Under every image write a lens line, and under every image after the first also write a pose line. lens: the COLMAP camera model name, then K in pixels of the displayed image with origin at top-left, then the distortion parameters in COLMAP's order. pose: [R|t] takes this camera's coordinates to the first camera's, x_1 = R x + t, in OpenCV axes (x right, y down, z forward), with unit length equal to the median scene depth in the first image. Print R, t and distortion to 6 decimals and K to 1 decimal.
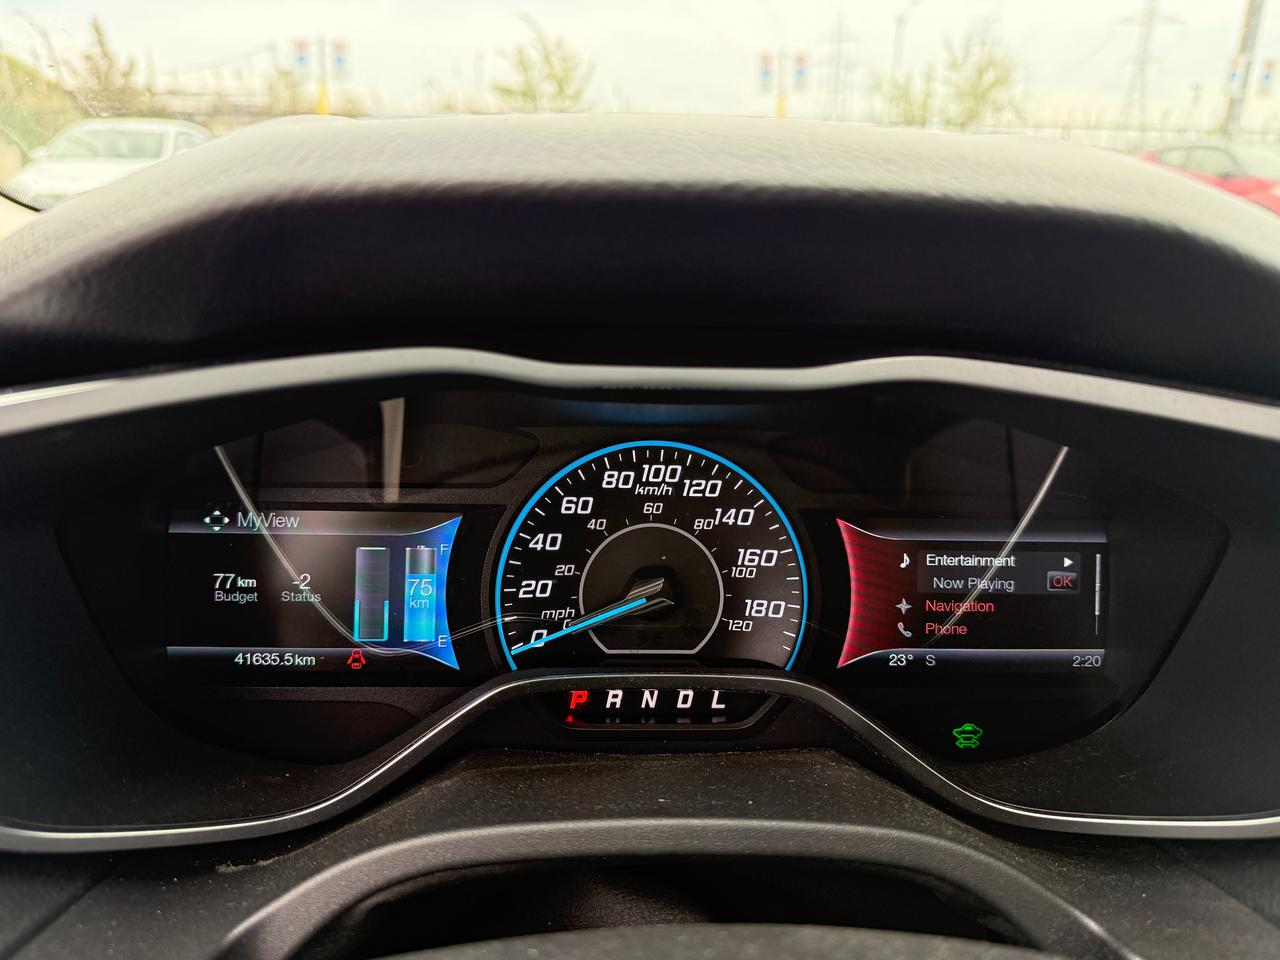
lens RADIAL K [[906.4, 0, 644.2], [0, 906.4, 489.9], [0, 0, 1]] dist [0.047378, -0.055464]
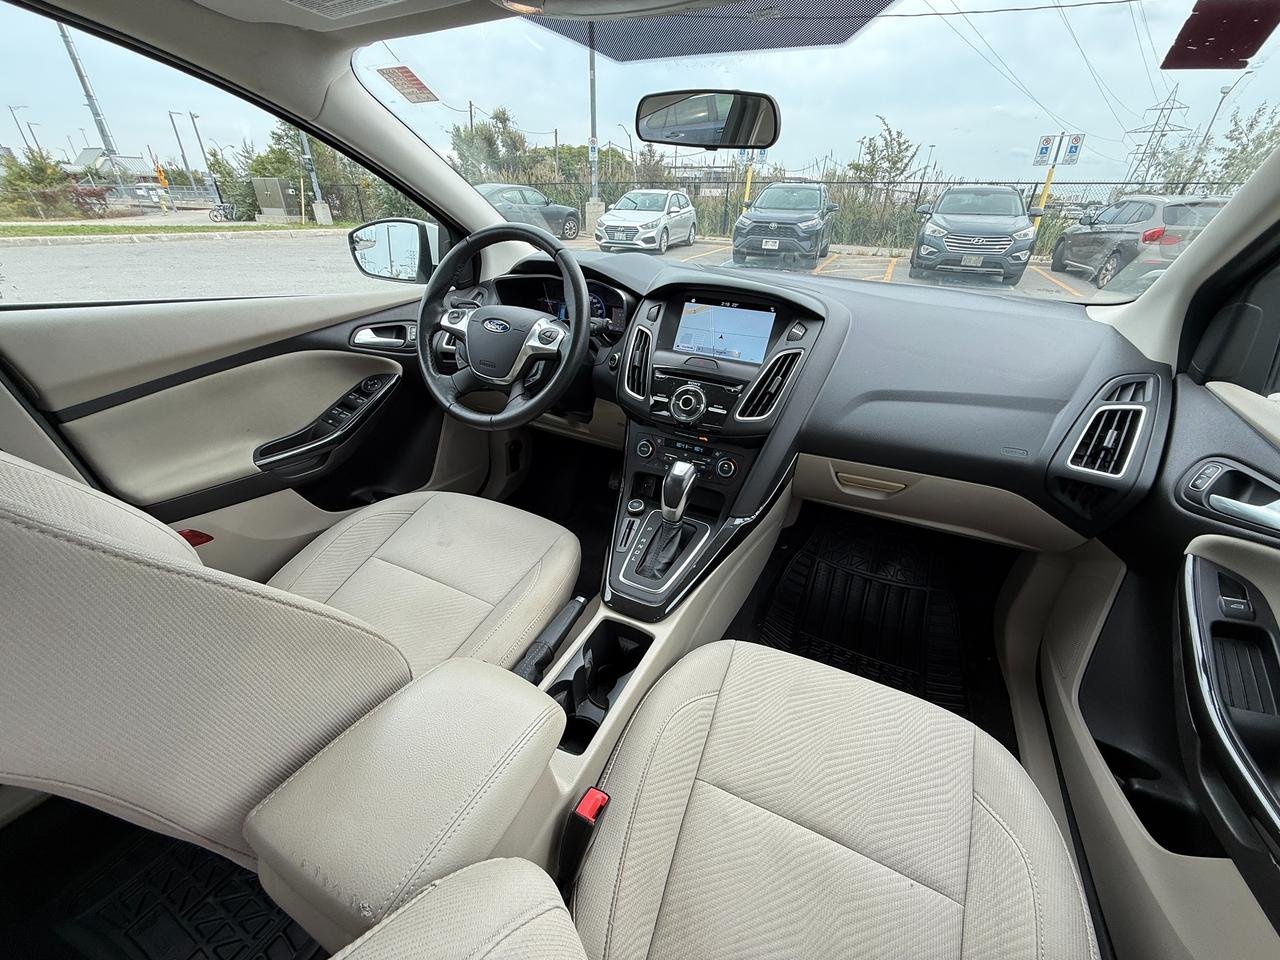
lens RADIAL K [[507.9, 0, 641.9], [0, 507.9, 482.3], [0, 0, 1]] dist [-0.002417, 0.000218]
pose [[0.867934, 0.244507, -0.432327, 2.542313], [-0.175808, 0.965321, 0.192997, 0.559004], [0.464523, -0.091502, 0.880821, -2.593648]]
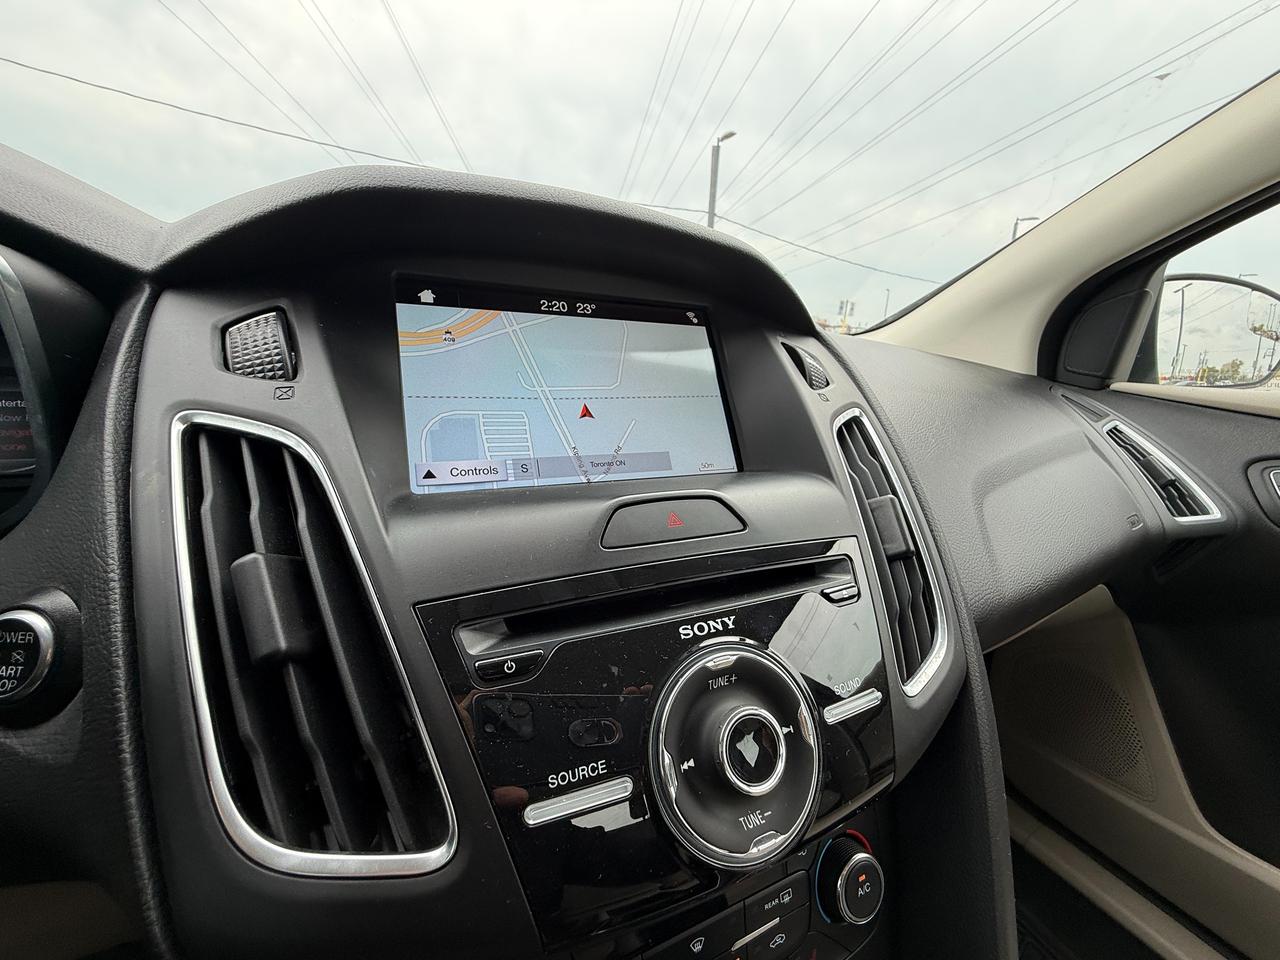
lens RADIAL K [[507.9, 0, 632.8], [0, 507.9, 482.1], [0, 0, 1]] dist [-0.002417, 0.000218]
pose [[0.924696, -0.076945, 0.372849, 1.032091], [0.096846, 0.994687, -0.034913, 0.357171], [-0.368181, 0.068393, 0.927235, -0.203092]]
